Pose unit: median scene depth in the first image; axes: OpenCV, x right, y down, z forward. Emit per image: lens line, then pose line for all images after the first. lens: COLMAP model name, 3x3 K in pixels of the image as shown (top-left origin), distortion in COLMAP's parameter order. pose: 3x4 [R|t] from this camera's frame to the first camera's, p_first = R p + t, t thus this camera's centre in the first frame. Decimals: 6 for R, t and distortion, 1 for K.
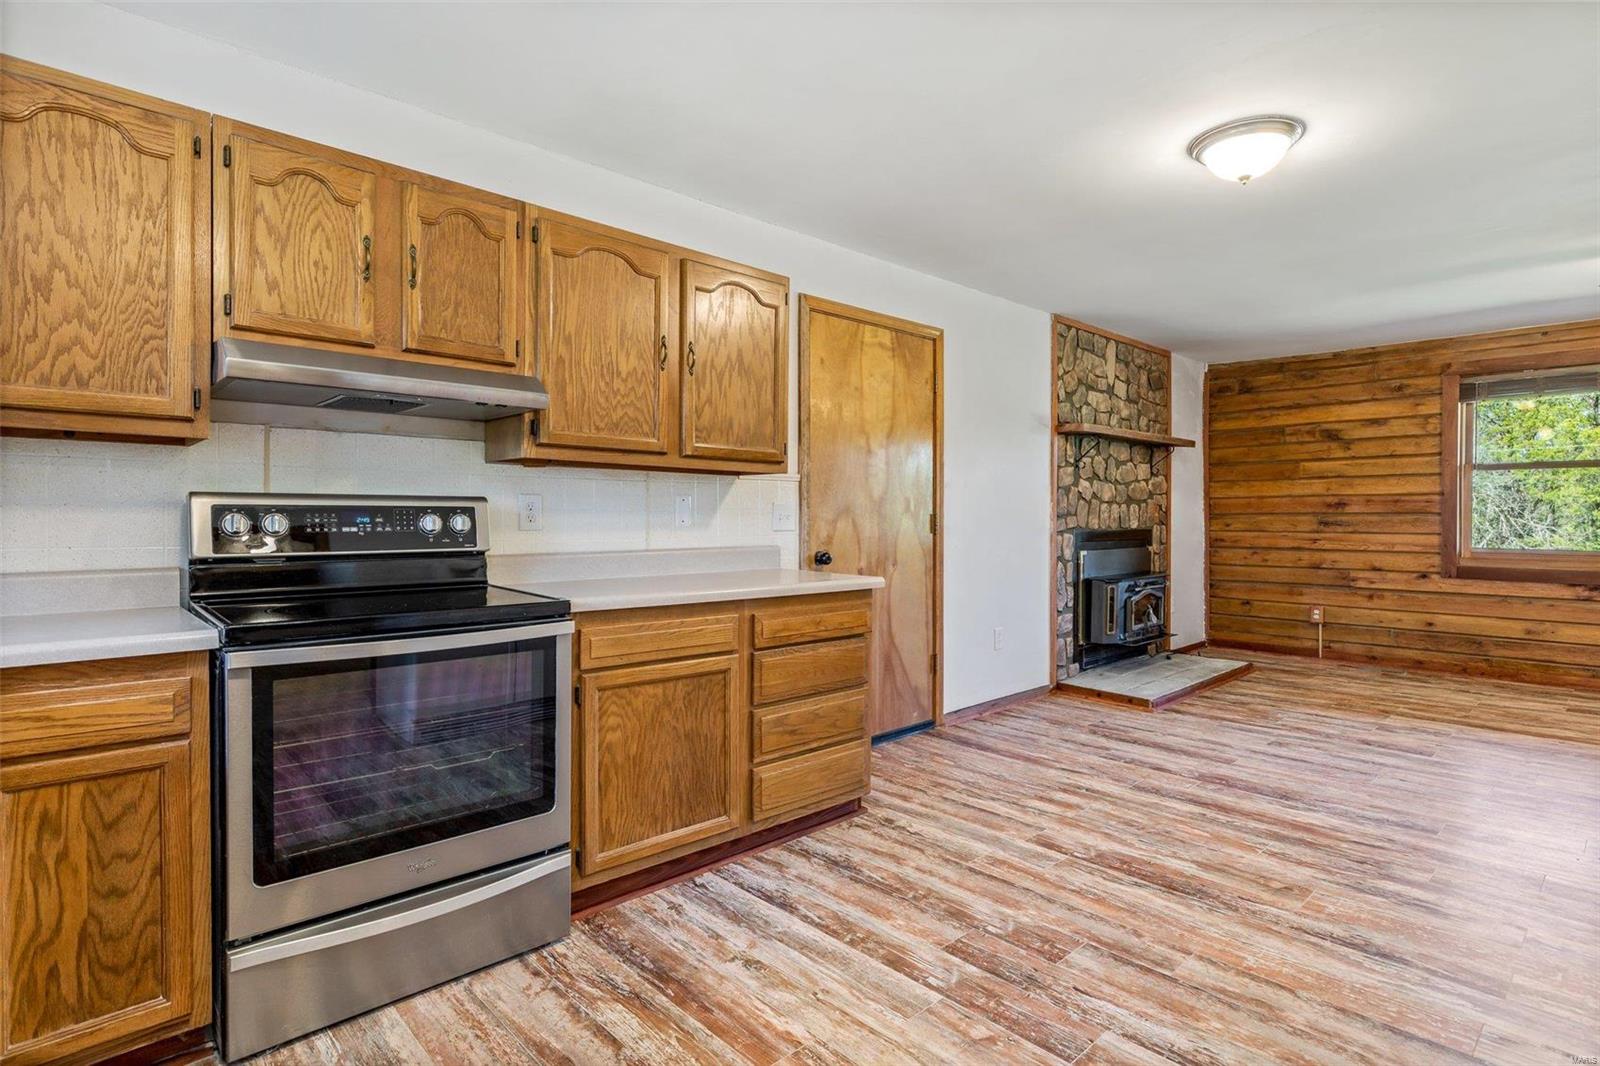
lens RADIAL K [[794.7, 0, 808.7], [0, 794.7, 525.7], [0, 0, 1]] dist [-0.004397, -0.004842]
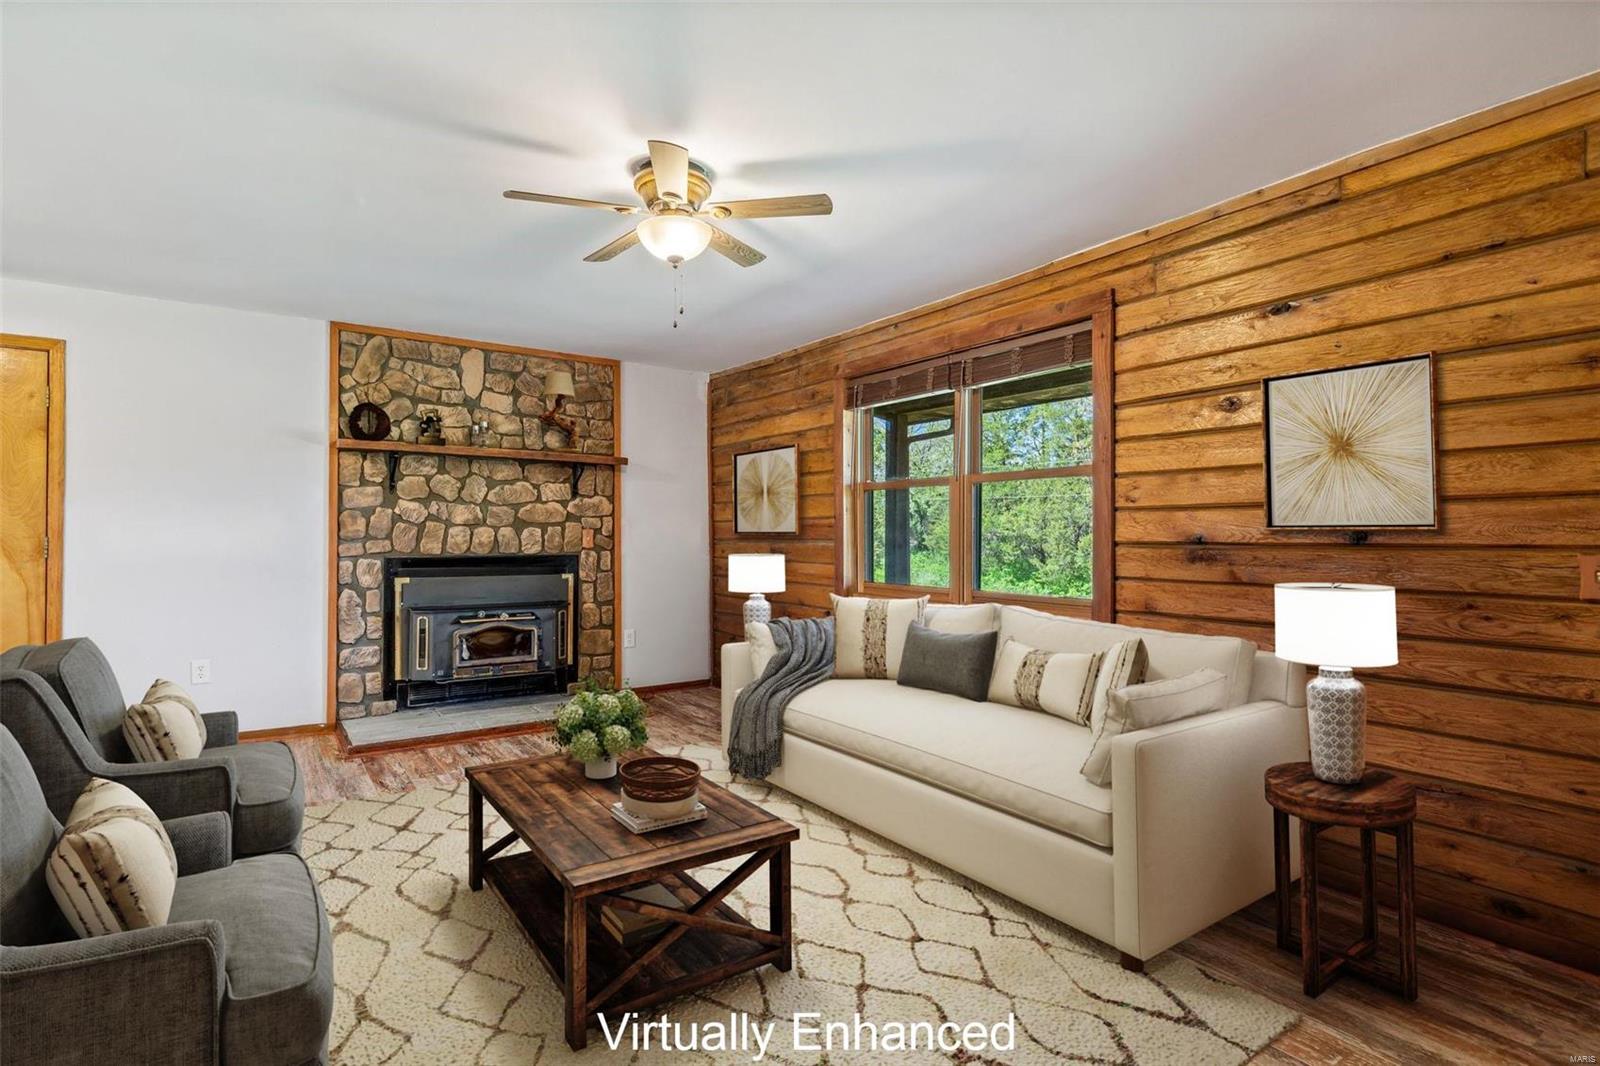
lens RADIAL K [[779.8, 0, 804.2], [0, 779.8, 535.1], [0, 0, 1]] dist [-0.010785, 0.002036]
pose [[0.991852, 0.008085, -0.127139, 1.266062], [-0.009794, 0.999870, -0.012817, -0.015233], [0.127019, 0.013958, 0.991802, 0.227253]]
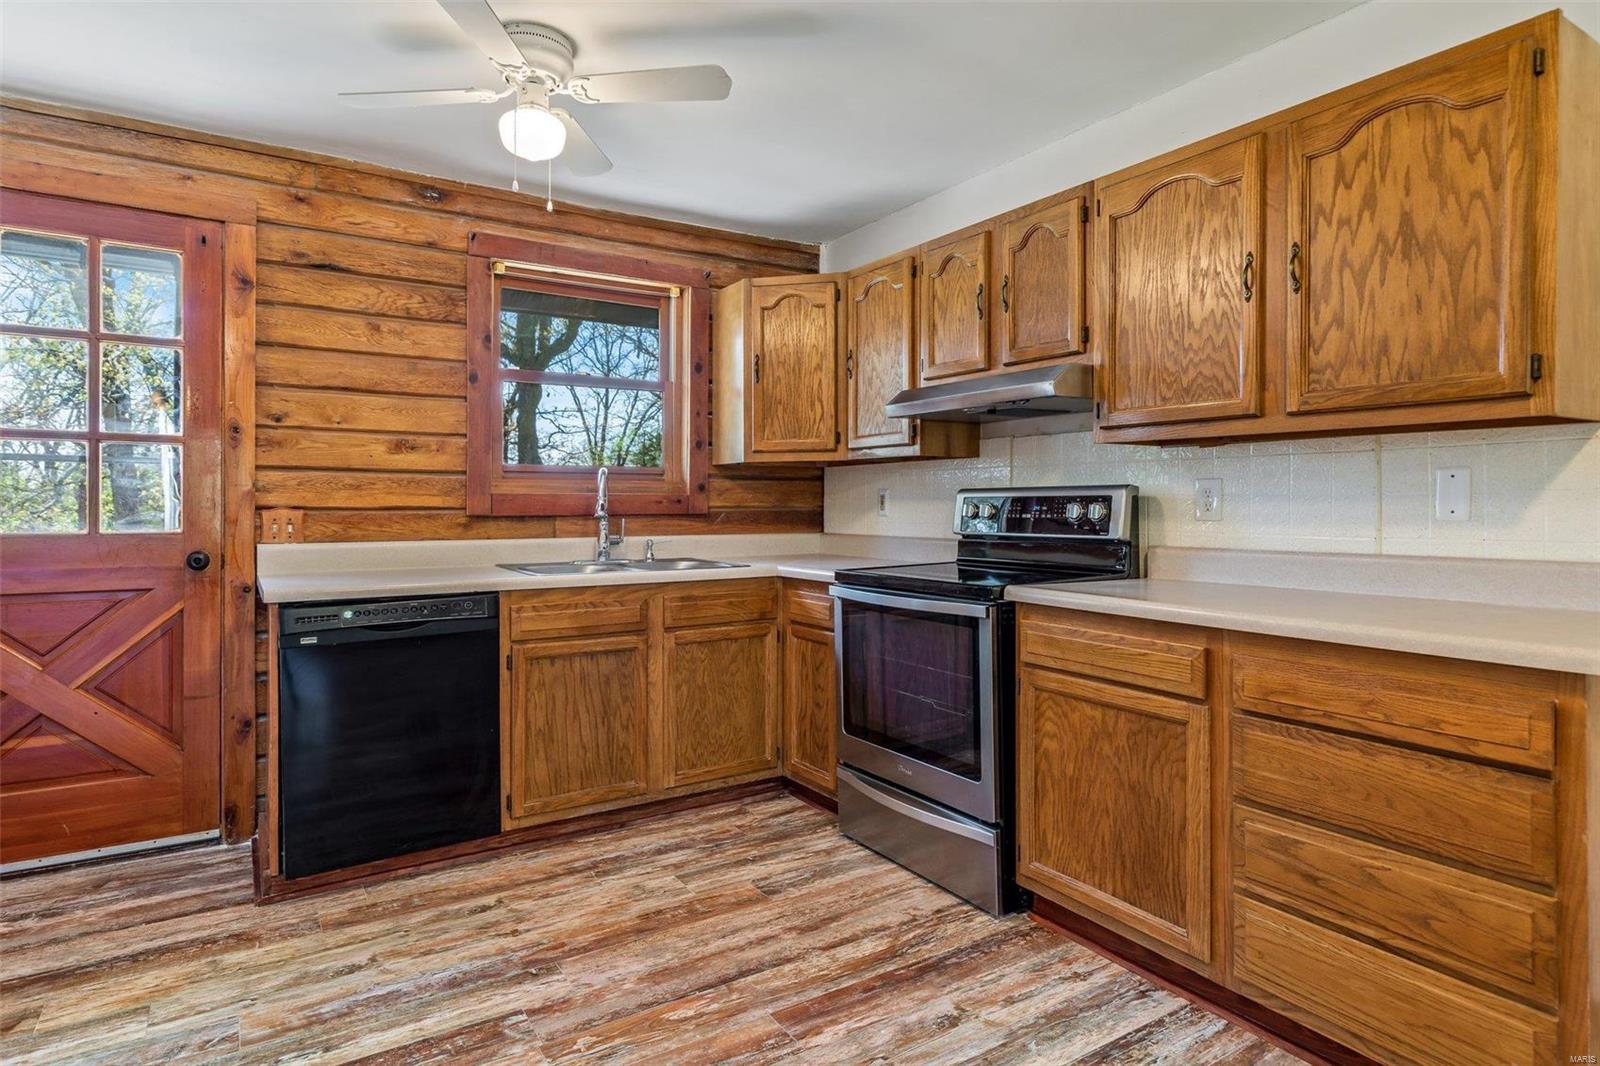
lens RADIAL K [[869.6, 0, 806.1], [0, 869.6, 511.7], [0, 0, 1]] dist [0.005873, 0.000477]
pose [[-0.161149, 0.006994, -0.986905, 0.465955], [-0.009082, 0.999922, 0.008569, -0.005717], [0.986888, 0.010344, -0.161073, 0.519109]]
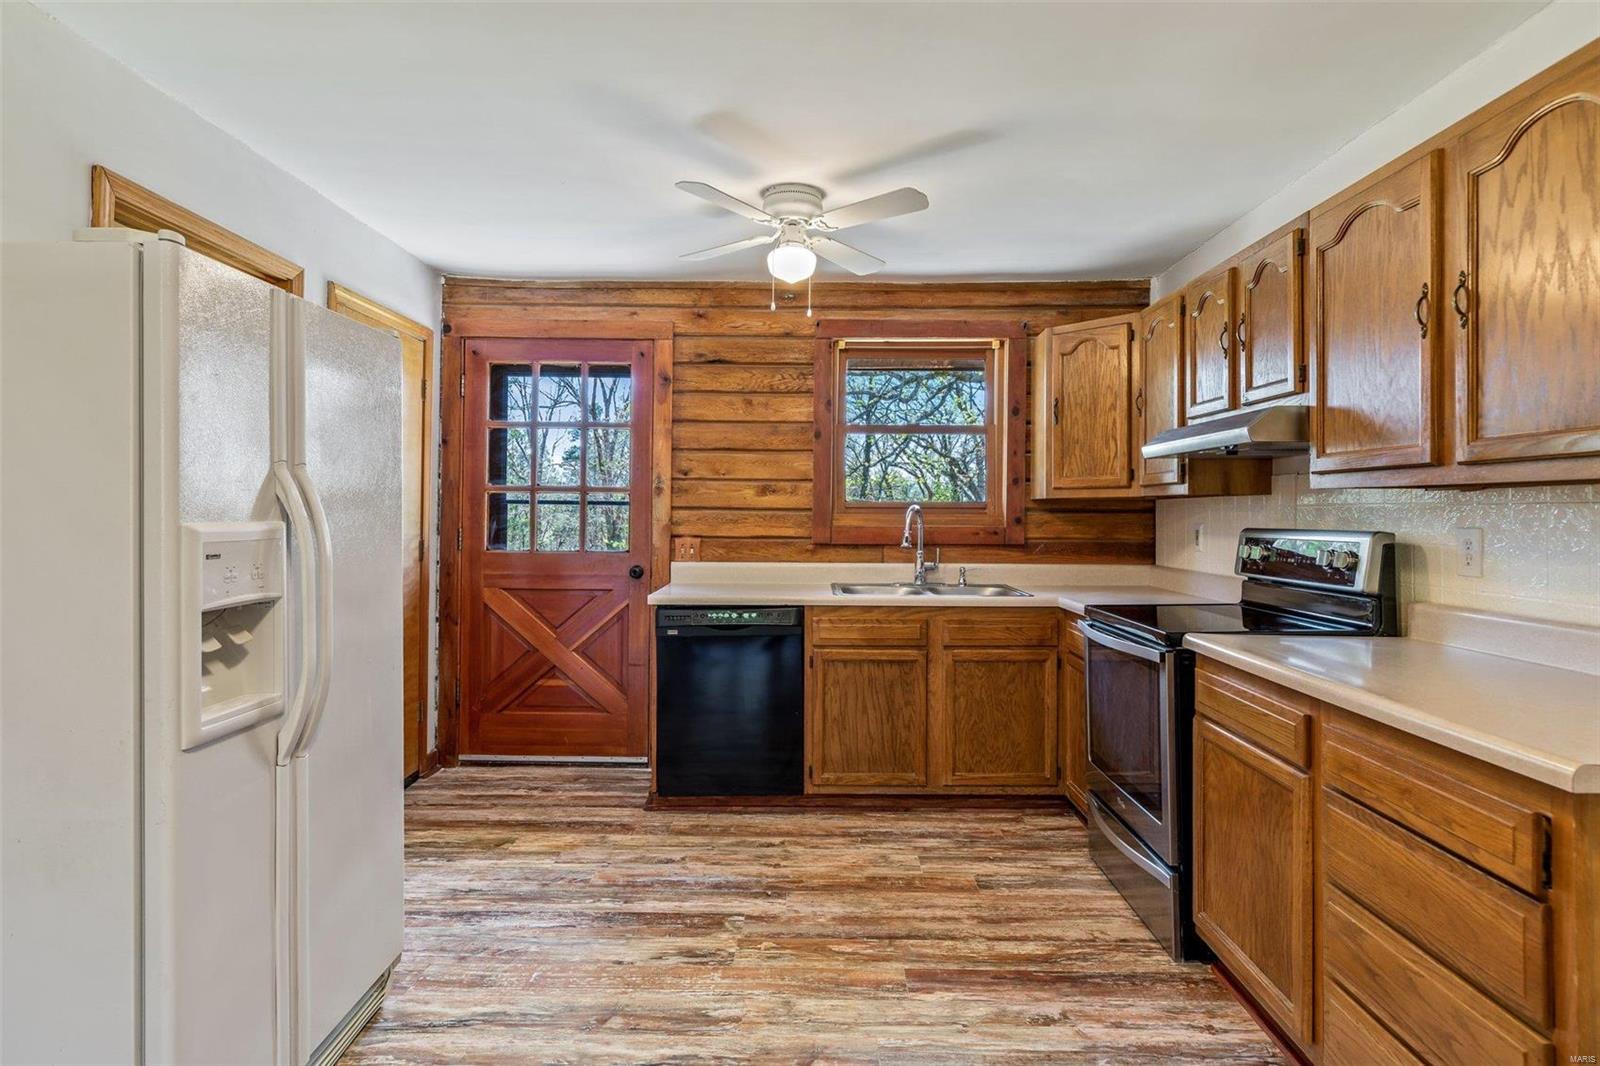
lens RADIAL K [[869.6, 0, 831.5], [0, 869.6, 513.6], [0, 0, 1]] dist [0.005873, 0.000477]
pose [[-0.663652, -0.005387, -0.748022, 0.470276], [-0.014573, 0.999877, 0.005729, -0.034874], [0.747900, 0.014702, -0.663649, 0.784812]]
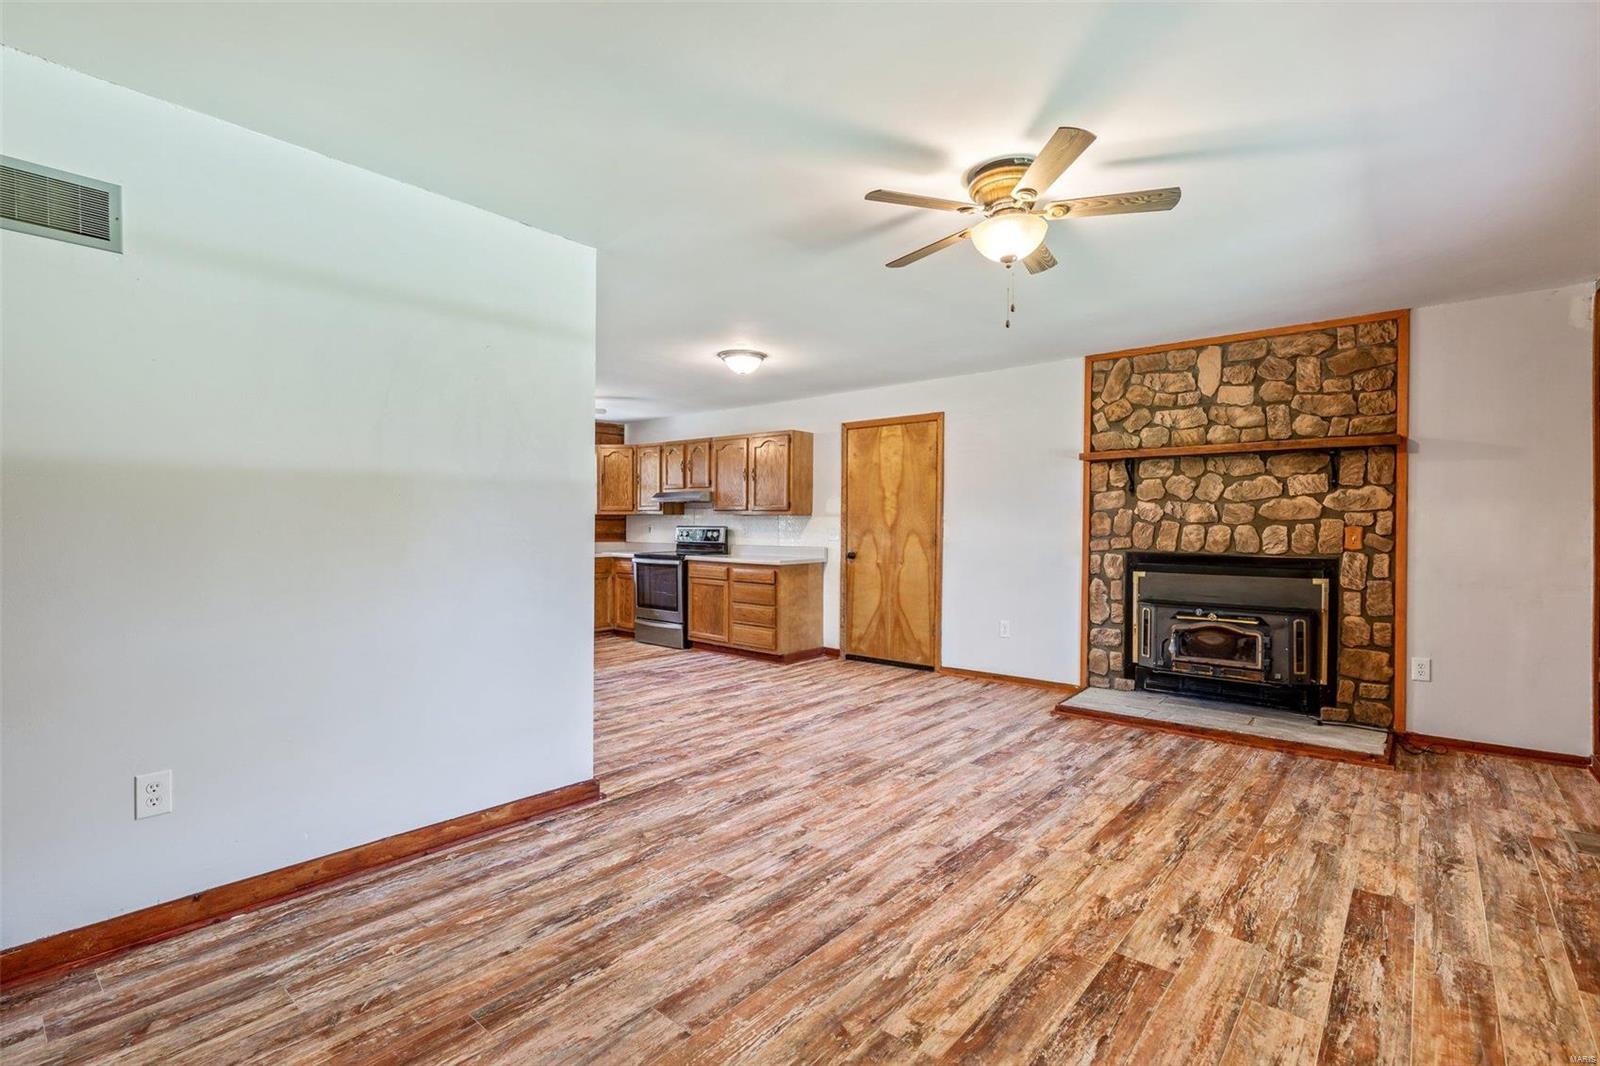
lens RADIAL K [[723.8, 0, 780.5], [0, 723.8, 546.3], [0, 0, 1]] dist [-0.024502, 0.006665]
pose [[0.103541, 0.032270, -0.994102, 1.670918], [-0.014033, 0.999421, 0.030981, -0.032039], [0.994526, 0.010742, 0.103934, 0.609997]]
